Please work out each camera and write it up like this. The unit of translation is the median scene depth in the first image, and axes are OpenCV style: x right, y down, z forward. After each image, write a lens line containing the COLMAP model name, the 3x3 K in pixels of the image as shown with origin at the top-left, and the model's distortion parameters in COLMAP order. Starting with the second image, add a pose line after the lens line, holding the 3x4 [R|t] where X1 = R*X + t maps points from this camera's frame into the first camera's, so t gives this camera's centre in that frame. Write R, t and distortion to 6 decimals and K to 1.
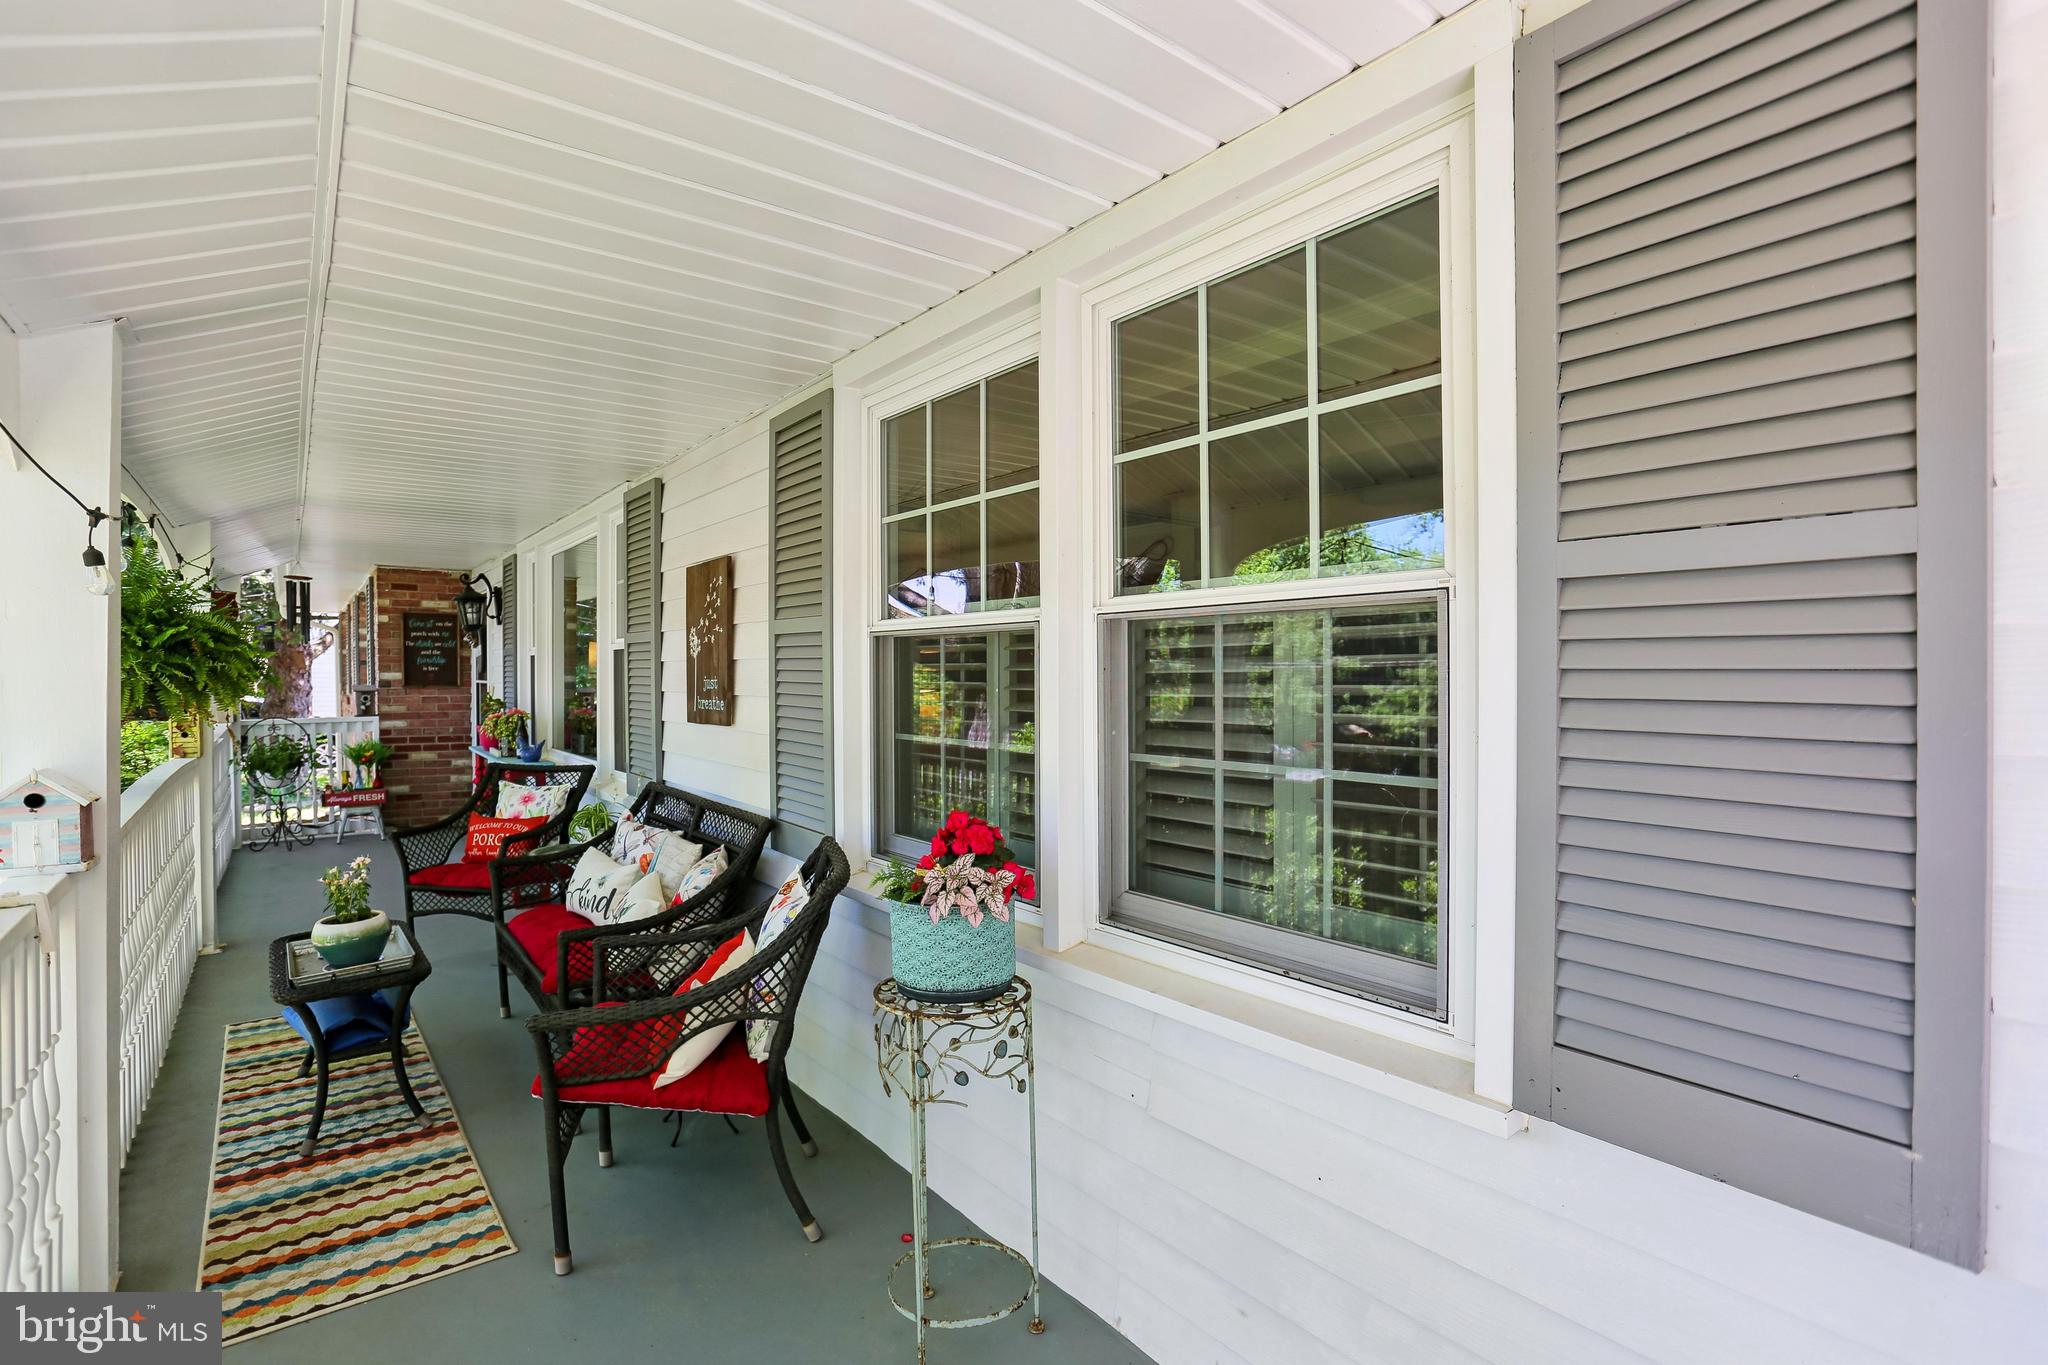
lens RADIAL K [[994.9, 0, 1034.5], [0, 994.9, 692.9], [0, 0, 1]] dist [-0.046499, 0.007197]
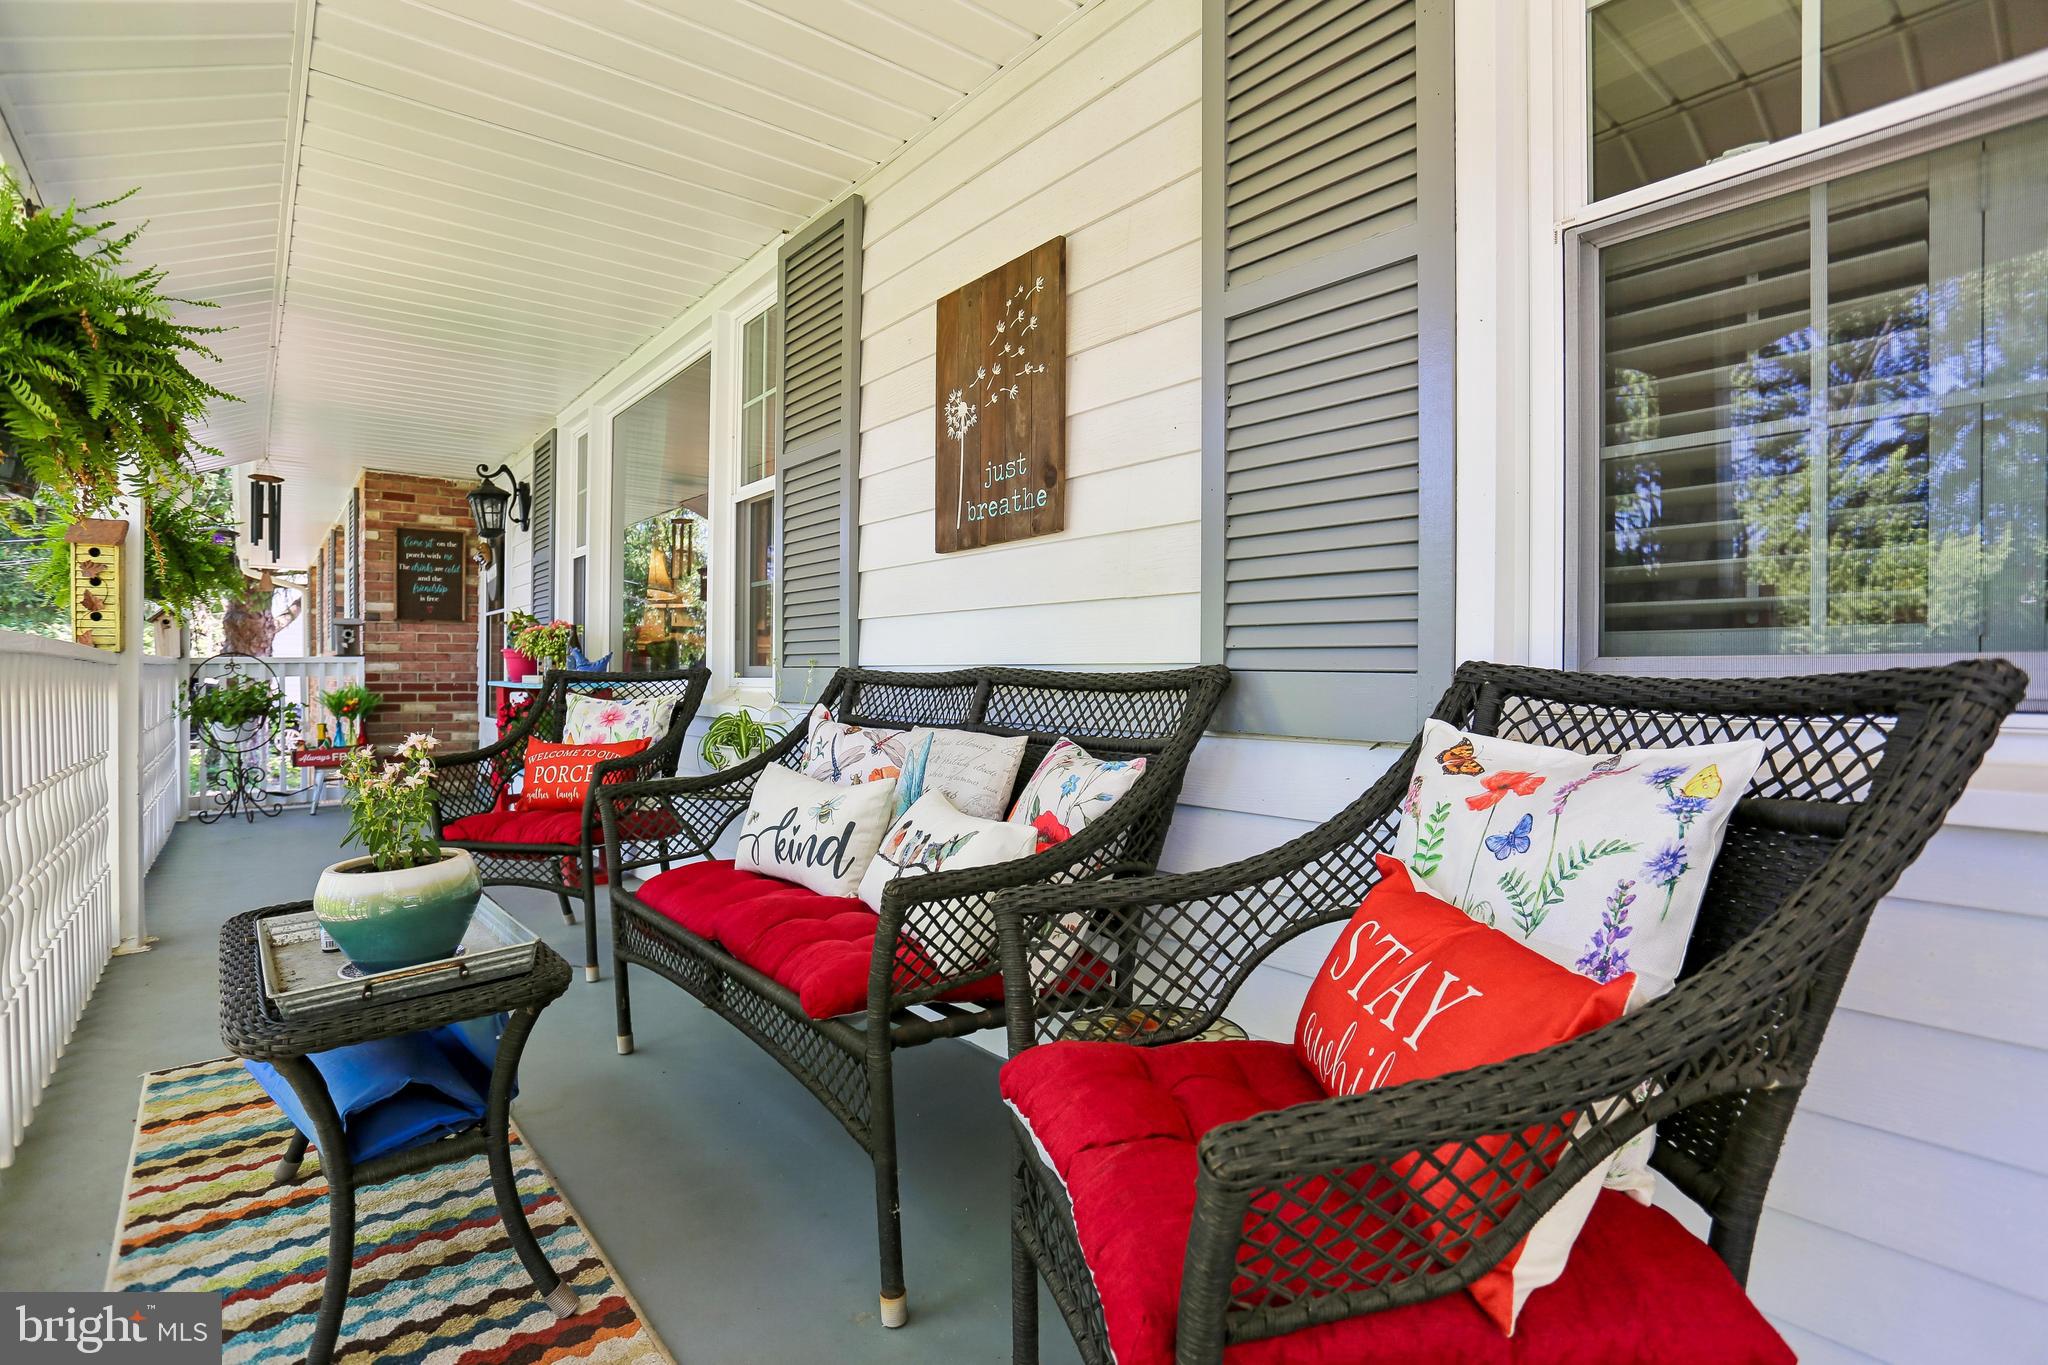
lens RADIAL K [[994.9, 0, 1017.0], [0, 994.9, 666.5], [0, 0, 1]] dist [-0.046499, 0.007197]
pose [[0.999846, -0.004968, 0.016827, -0.260476], [0.005366, 0.999704, -0.023723, 0.094550], [-0.016704, 0.023810, 0.999577, 0.329691]]
